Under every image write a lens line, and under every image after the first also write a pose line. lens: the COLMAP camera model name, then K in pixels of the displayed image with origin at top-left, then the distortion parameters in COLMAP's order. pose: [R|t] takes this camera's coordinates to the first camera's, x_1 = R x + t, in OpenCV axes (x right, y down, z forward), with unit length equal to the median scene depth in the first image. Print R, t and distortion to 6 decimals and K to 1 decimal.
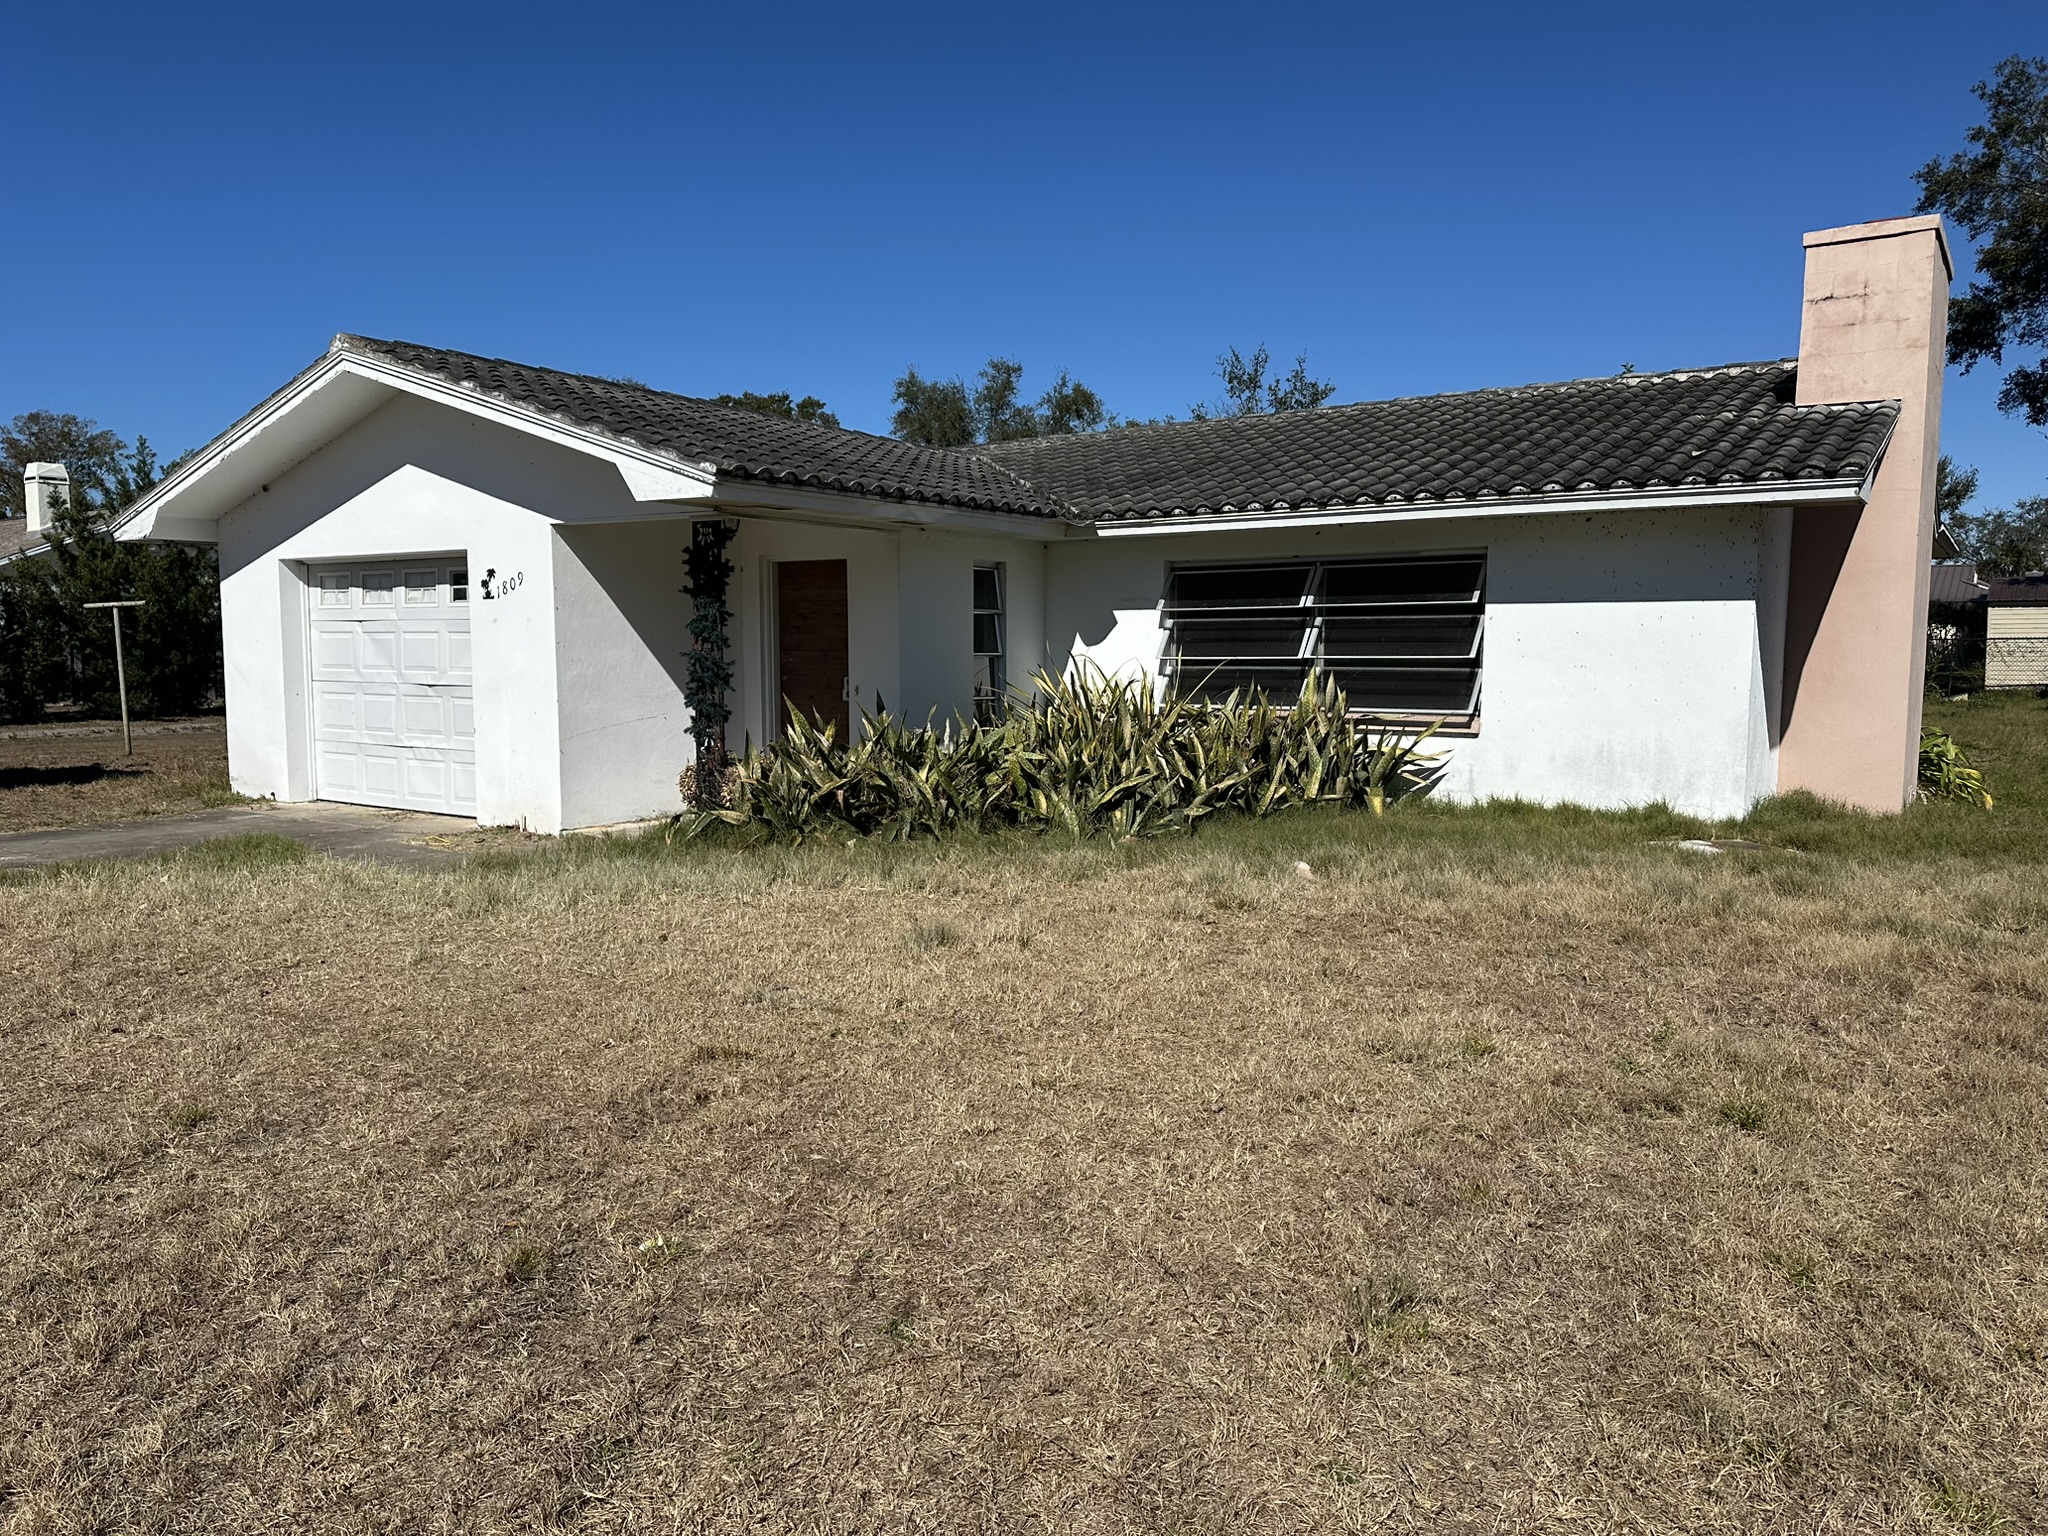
lens RADIAL K [[1391.2, 0, 1024.0], [0, 1391.2, 768.0], [0, 0, 1]] dist [0.136438, -0.176956]
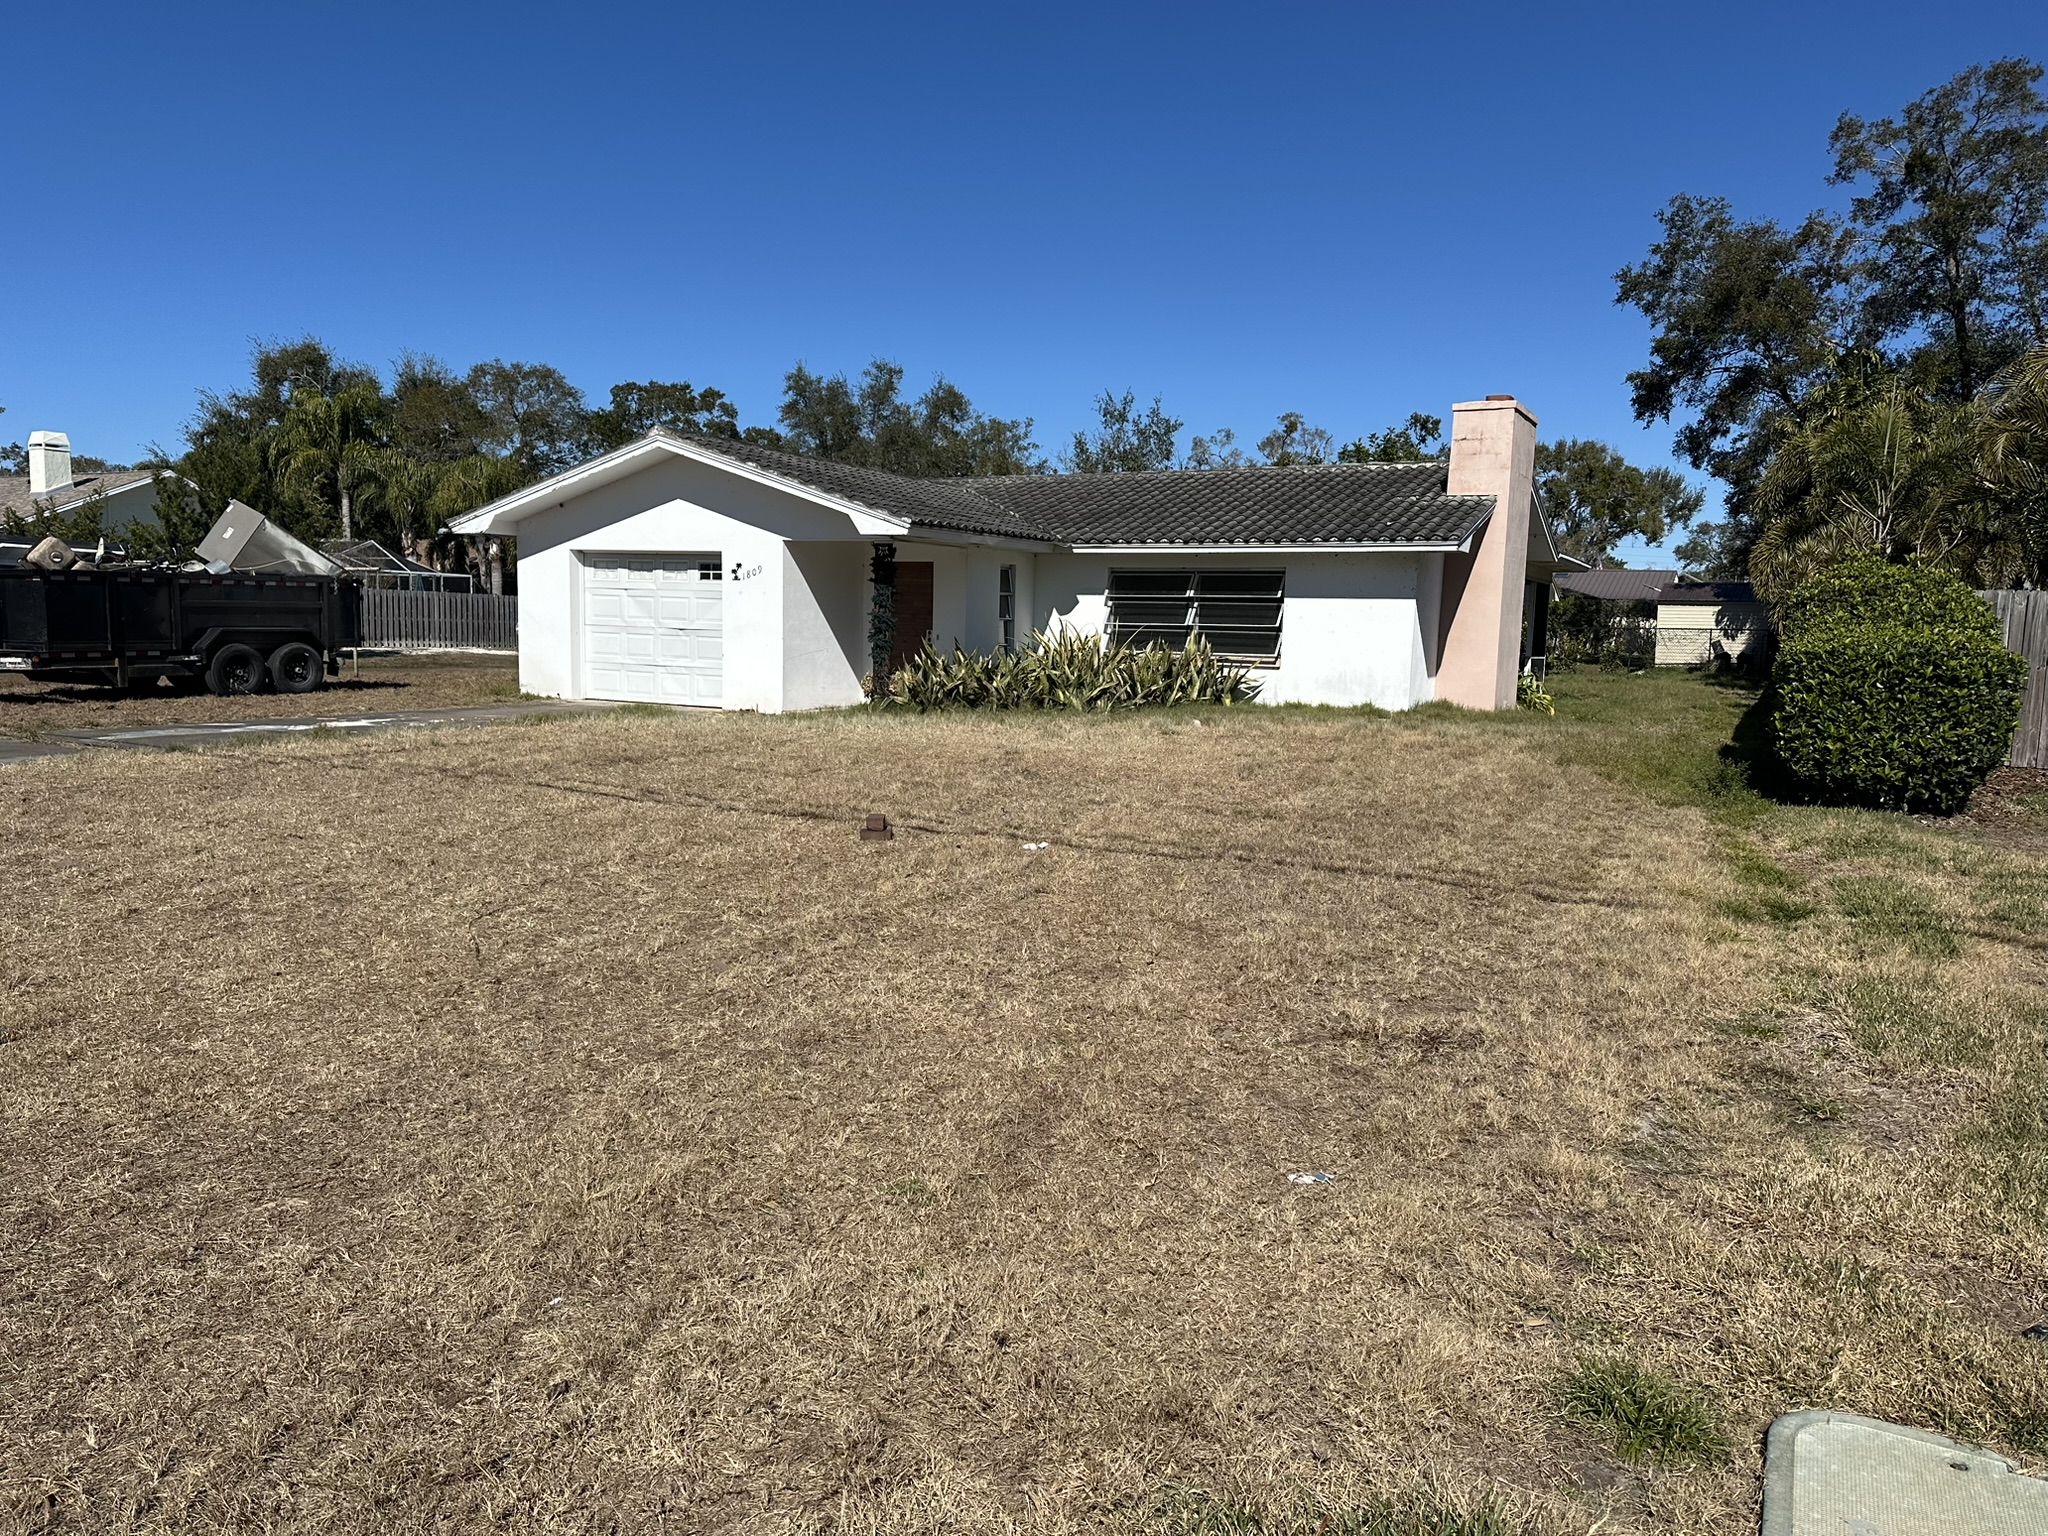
lens RADIAL K [[1444.2, 0, 1024.0], [0, 1444.2, 768.0], [0, 0, 1]] dist [0.197450, -0.326734]
pose [[0.991406, 0.011151, 0.130342, -0.255956], [-0.012771, 0.999851, 0.011600, 0.088298], [-0.130193, -0.013165, 0.991401, -0.843890]]
